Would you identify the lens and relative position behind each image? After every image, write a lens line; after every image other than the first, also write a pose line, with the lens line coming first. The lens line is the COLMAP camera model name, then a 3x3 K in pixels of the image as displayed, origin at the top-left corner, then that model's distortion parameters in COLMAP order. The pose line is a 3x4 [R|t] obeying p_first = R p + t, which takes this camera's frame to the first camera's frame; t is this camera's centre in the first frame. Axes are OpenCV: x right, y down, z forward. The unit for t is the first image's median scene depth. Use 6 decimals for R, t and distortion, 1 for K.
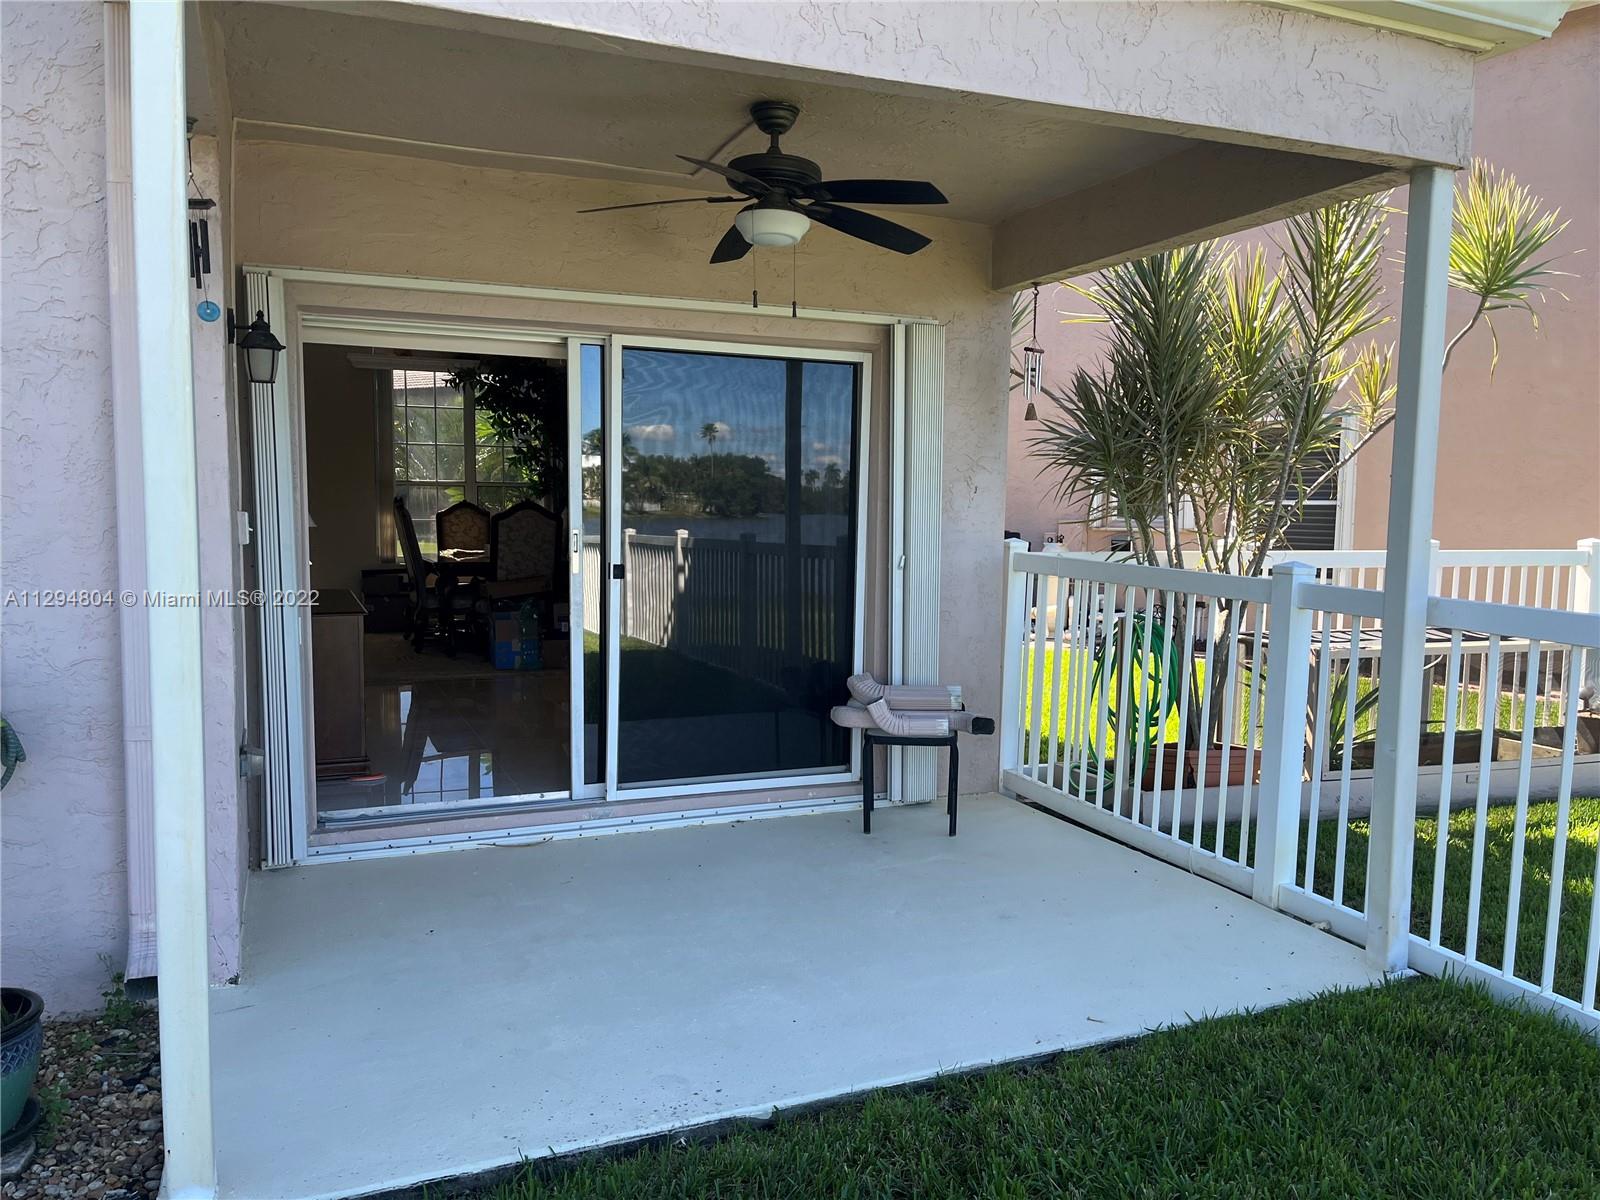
lens RADIAL K [[1176.8, 0, 816.9], [0, 1176.8, 606.3], [0, 0, 1]] dist [0.076206, -0.102593]
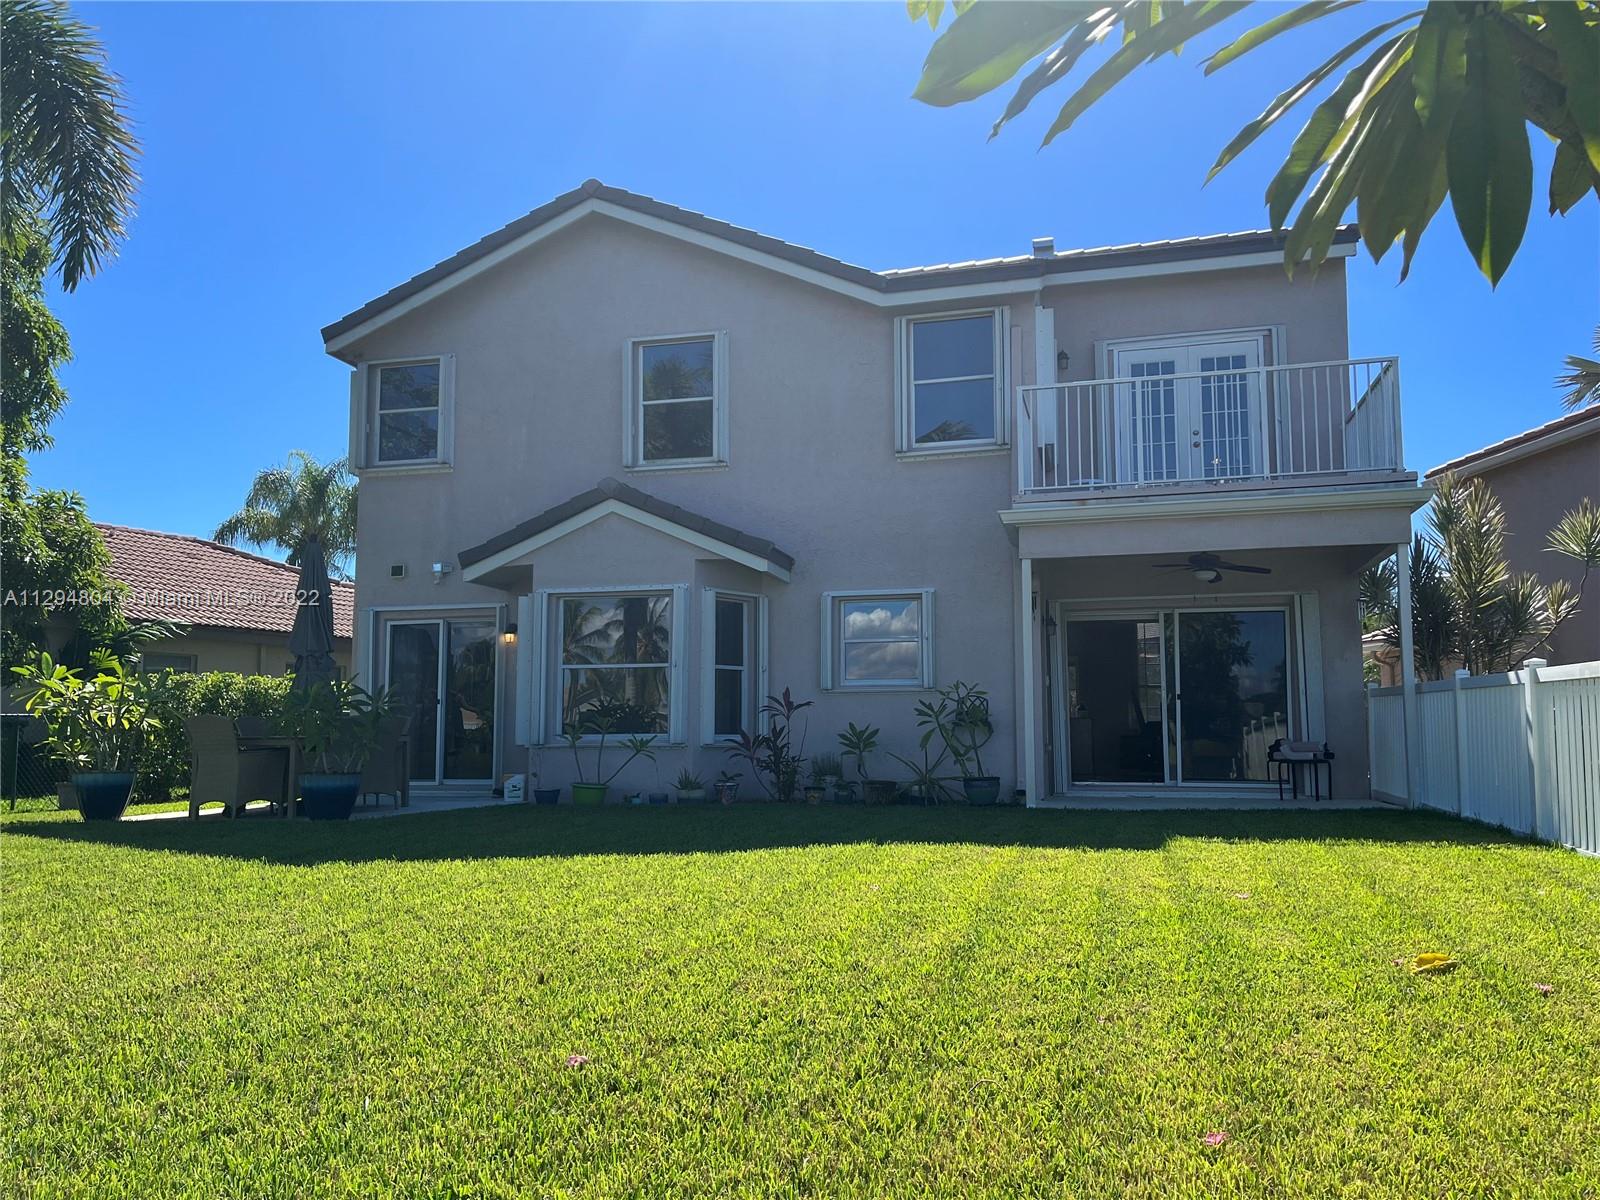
lens RADIAL K [[1226.3, 0, 810.5], [0, 1226.3, 611.3], [0, 0, 1]] dist [0.074757, -0.107261]
pose [[0.780207, -0.084868, -0.619737, 1.017649], [-0.046814, 0.980053, -0.193146, 0.393927], [0.623767, 0.179707, 0.760671, -1.826487]]
